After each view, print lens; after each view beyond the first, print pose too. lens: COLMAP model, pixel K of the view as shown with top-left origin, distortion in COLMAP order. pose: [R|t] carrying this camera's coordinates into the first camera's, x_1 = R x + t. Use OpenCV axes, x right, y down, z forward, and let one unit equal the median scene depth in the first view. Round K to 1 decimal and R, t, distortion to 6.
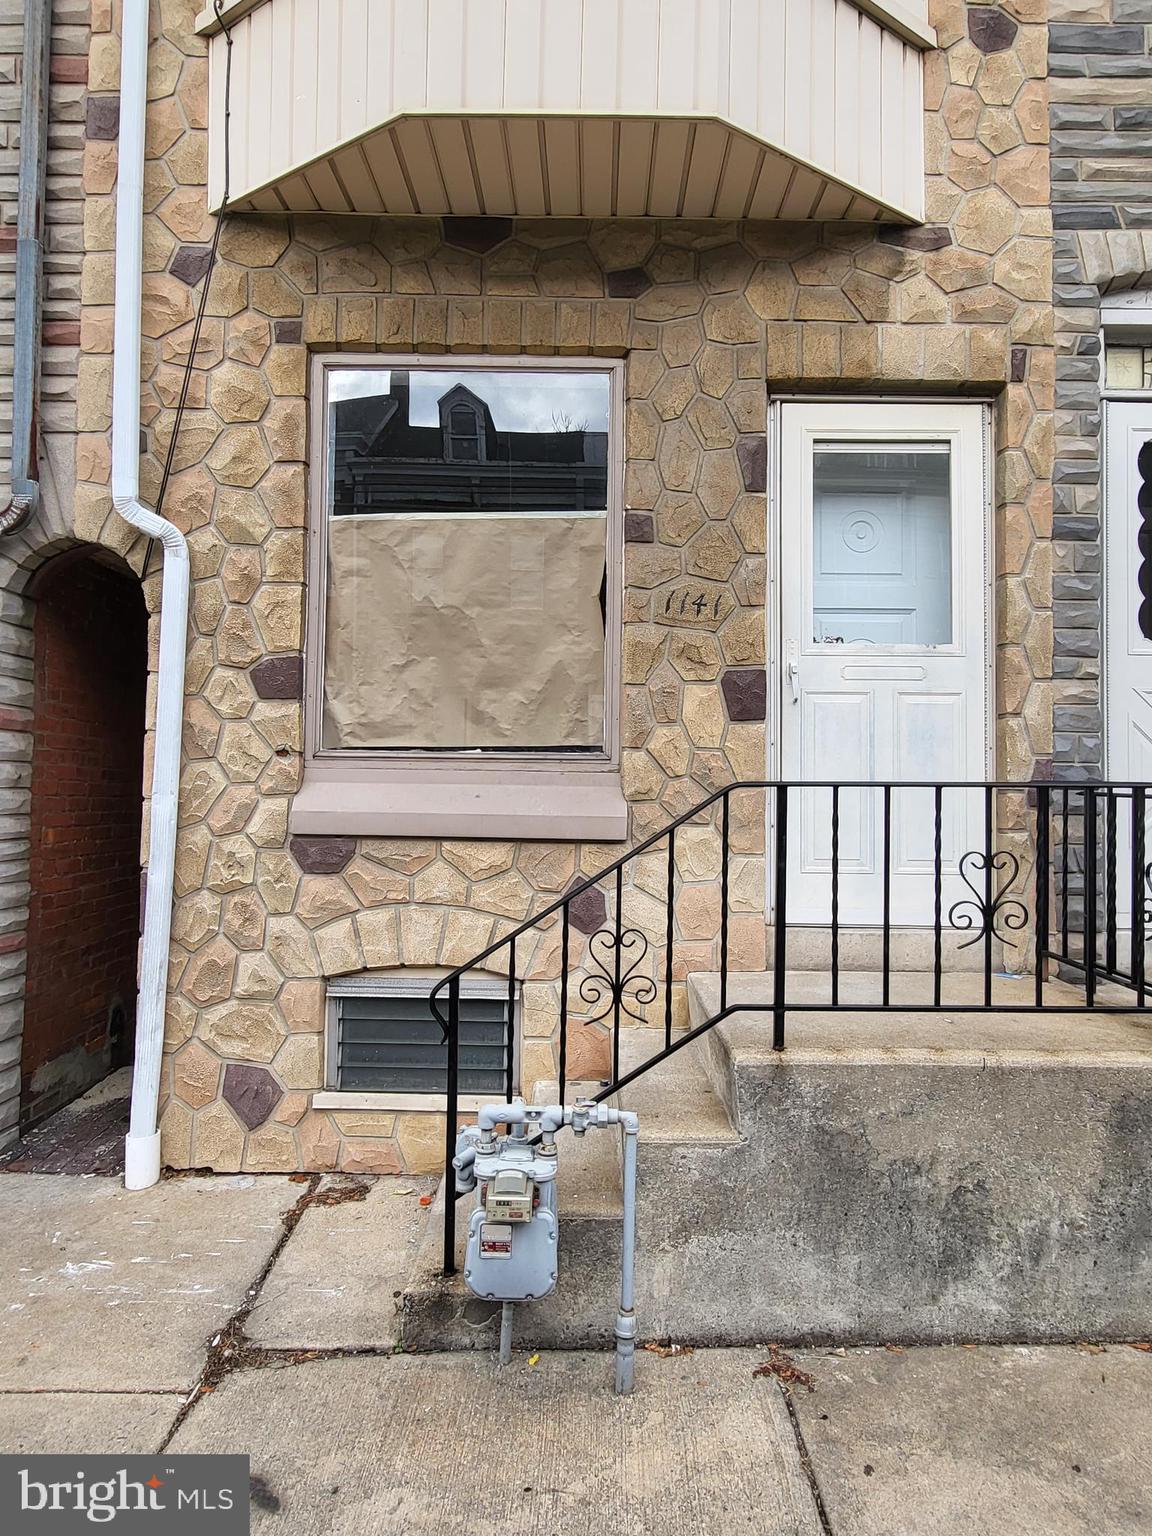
lens RADIAL K [[608.5, 0, 570.6], [0, 608.5, 759.4], [0, 0, 1]] dist [-0.001950, -0.000528]
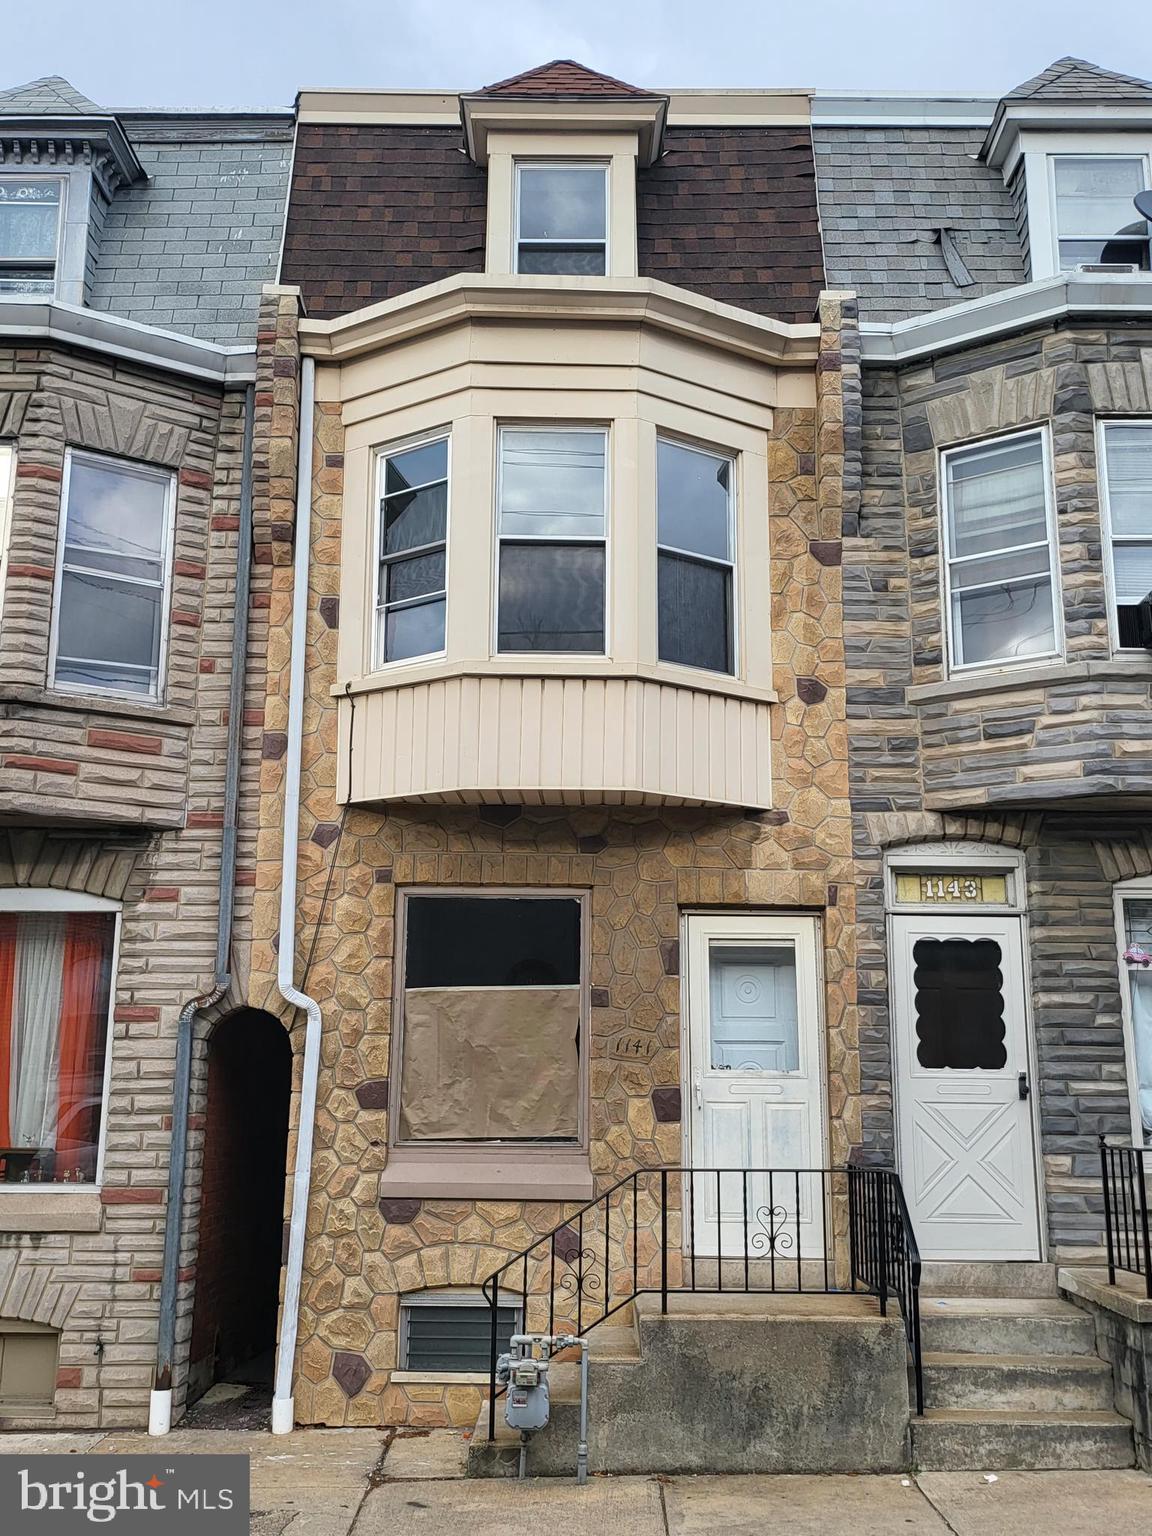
lens RADIAL K [[1406.7, 0, 576.0], [0, 1406.7, 768.0], [0, 0, 1]] dist [0.045797, -0.013894]
pose [[0.999996, -0.002811, 0.000413, 0.050424], [0.002841, 0.986055, -0.166394, -0.361438], [0.000060, 0.166395, 0.986059, -2.783892]]
